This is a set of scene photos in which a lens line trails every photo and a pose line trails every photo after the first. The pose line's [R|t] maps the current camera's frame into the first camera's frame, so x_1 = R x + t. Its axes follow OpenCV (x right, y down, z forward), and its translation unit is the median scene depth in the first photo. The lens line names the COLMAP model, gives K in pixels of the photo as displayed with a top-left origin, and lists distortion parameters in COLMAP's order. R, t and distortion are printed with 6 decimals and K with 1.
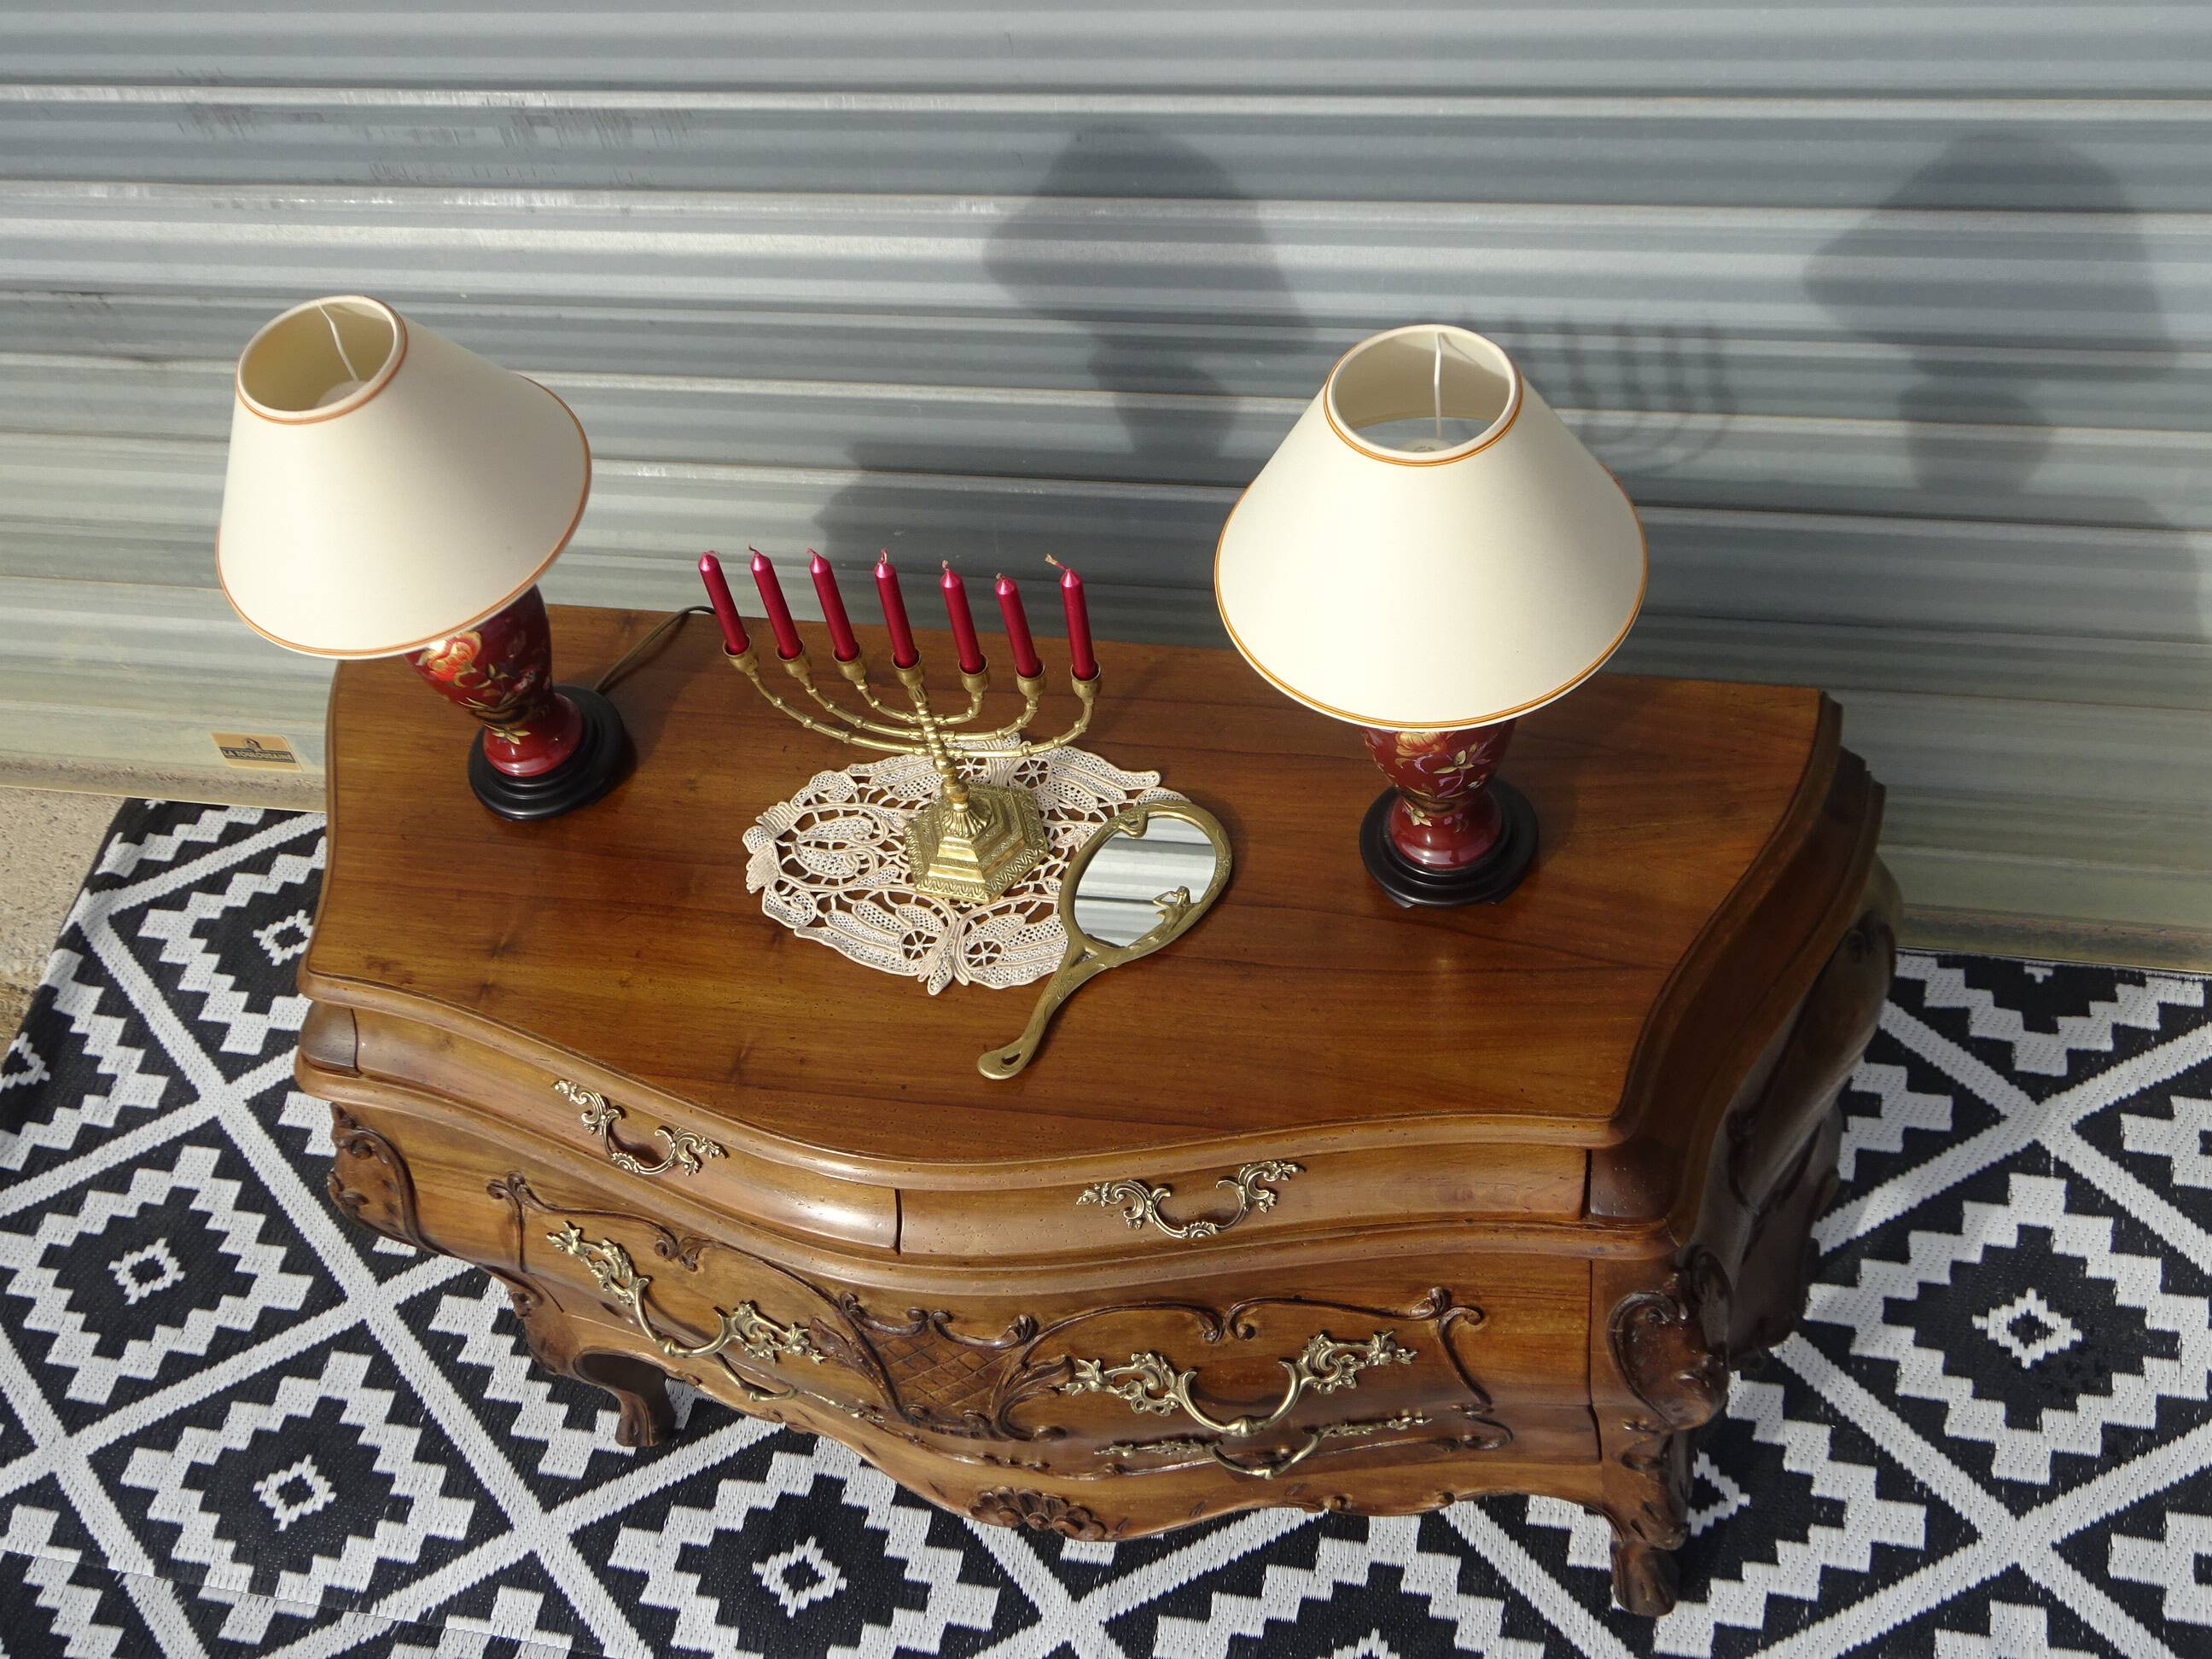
lens RADIAL K [[2595.0, 0, 1103.7], [0, 2595.0, 837.3], [0, 0, 1]] dist [0.056547, 0.000000]
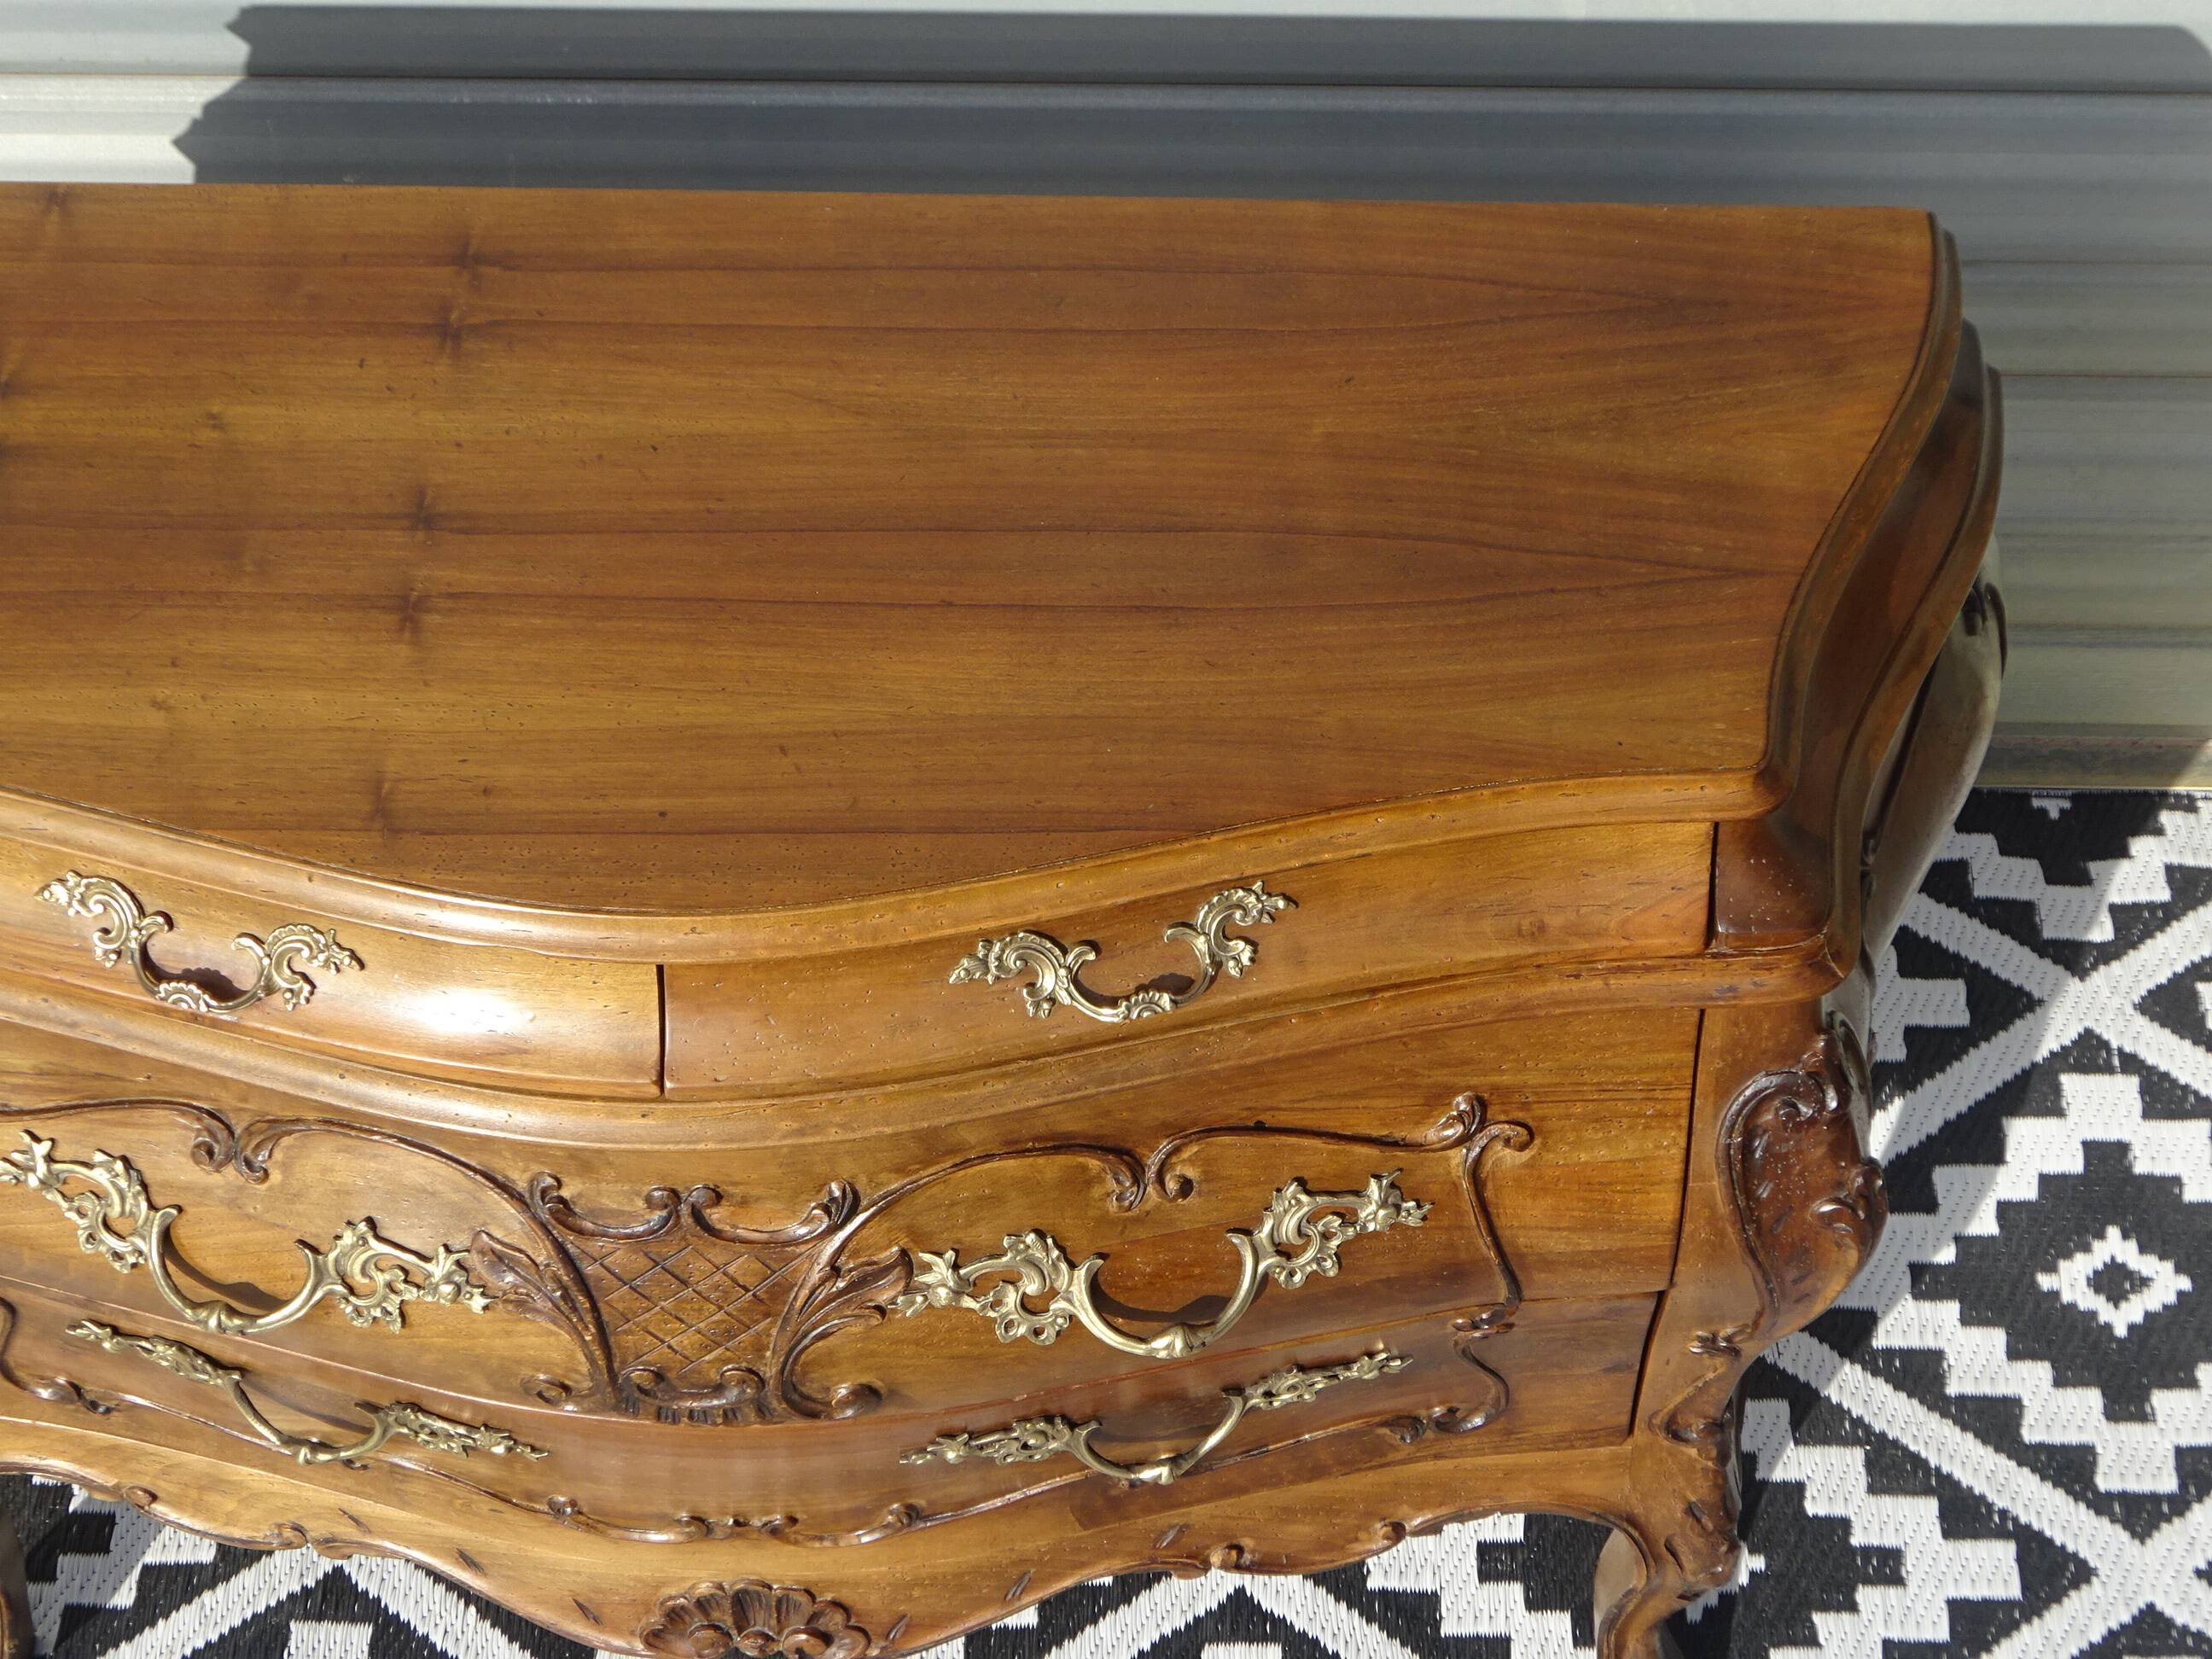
lens RADIAL K [[4098.9, 0, 1107.0], [0, 4098.9, 816.7], [0, 0, 1]] dist [0.047623, 0.000000]
pose [[0.971156, -0.041568, 0.234794, -0.193460], [0.061950, 0.994859, -0.080109, 0.174731], [-0.230256, 0.092344, 0.968739, 0.010067]]
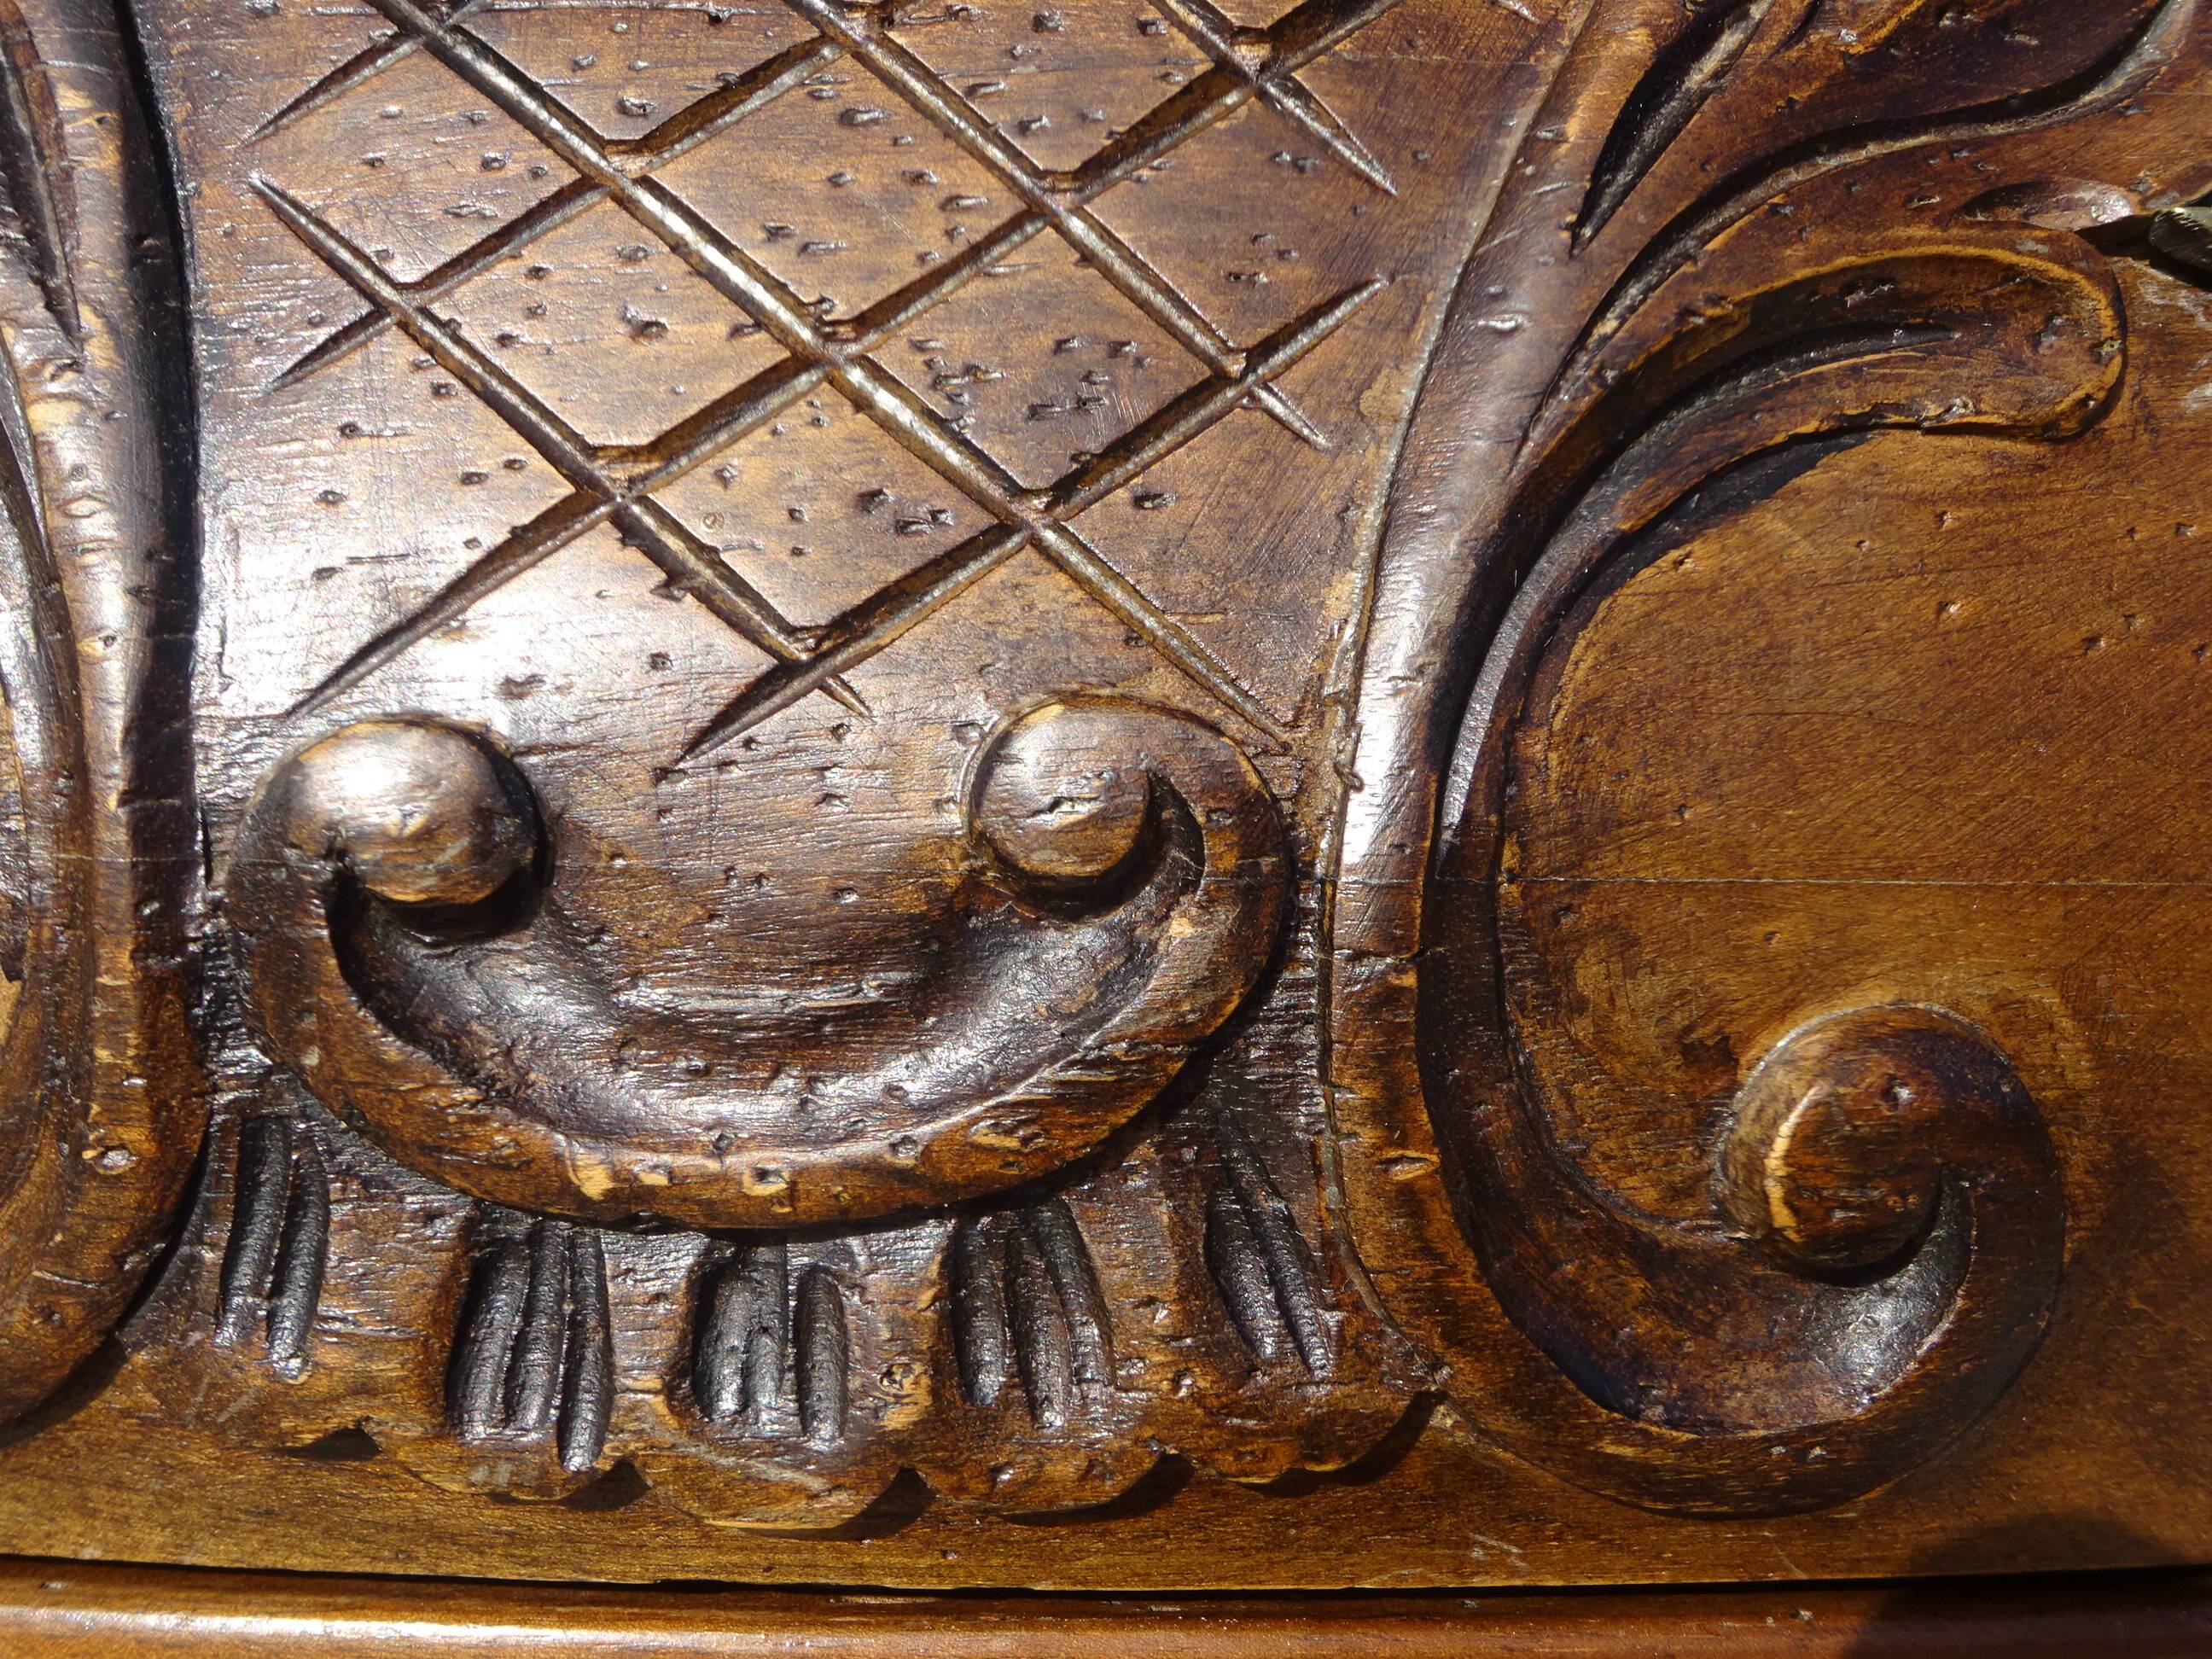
lens RADIAL K [[2201.6, 0, 1101.5], [0, 2201.6, 840.7], [0, 0, 1]] dist [0.023094, 0.000000]
pose [[0.957327, 0.174891, 0.230084, -0.067540], [0.071904, 0.626949, -0.775735, 0.282523], [-0.279920, 0.759175, 0.587620, 0.976359]]
